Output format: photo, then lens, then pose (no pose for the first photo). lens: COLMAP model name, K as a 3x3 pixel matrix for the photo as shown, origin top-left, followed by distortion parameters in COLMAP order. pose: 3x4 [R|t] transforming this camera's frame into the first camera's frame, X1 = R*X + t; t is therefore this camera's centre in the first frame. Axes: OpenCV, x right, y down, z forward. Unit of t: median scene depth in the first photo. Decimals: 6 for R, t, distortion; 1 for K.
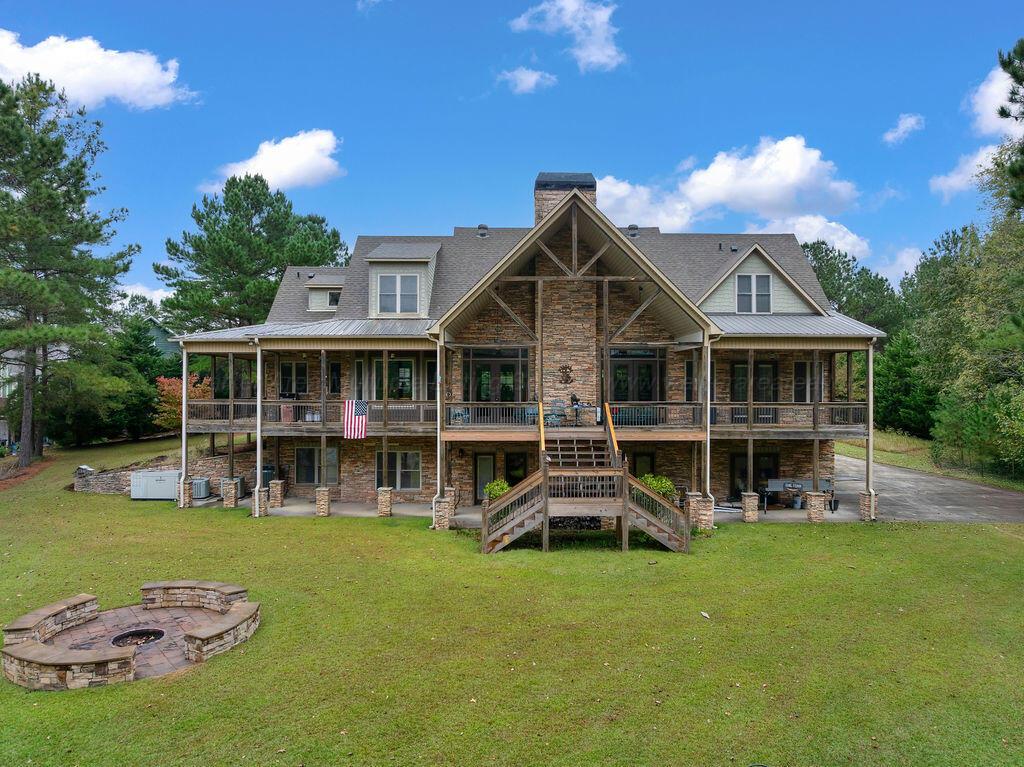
lens RADIAL K [[725.9, 0, 512.0], [0, 725.9, 383.5], [0, 0, 1]] dist [-0.030101, -0.000423]
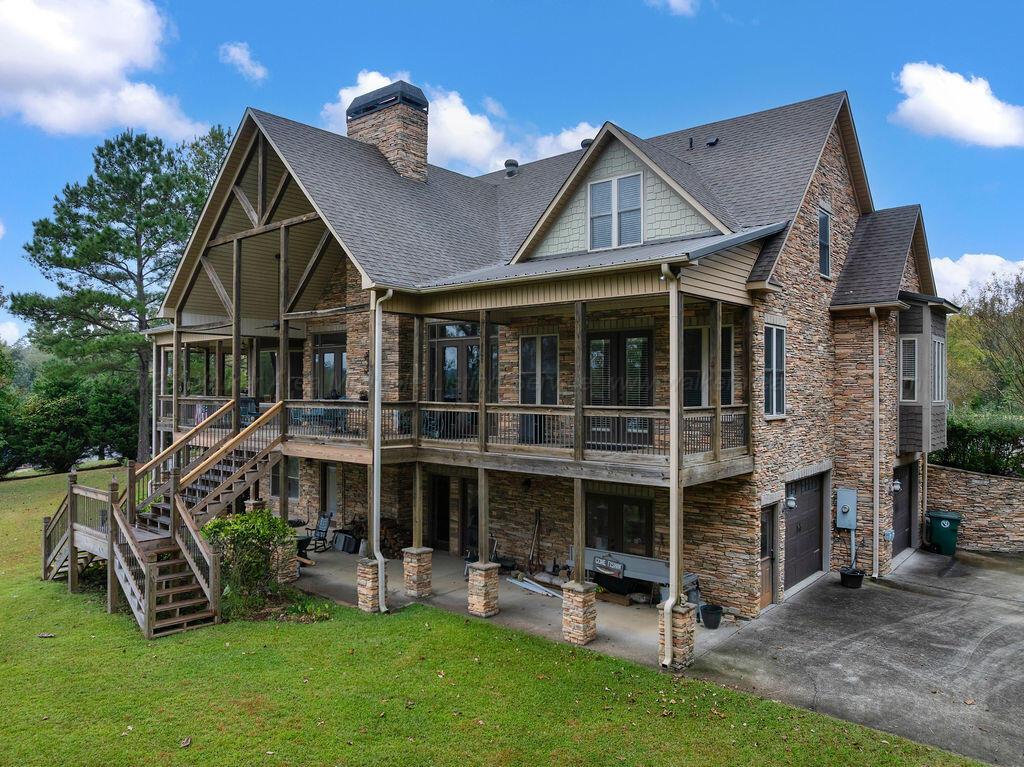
lens RADIAL K [[725.9, 0, 512.0], [0, 725.9, 383.5], [0, 0, 1]] dist [-0.030101, -0.000423]
pose [[0.759682, -0.004237, -0.650281, 0.658100], [0.001007, 0.999985, -0.005339, 0.012266], [0.650294, 0.003401, 0.759675, 0.533976]]
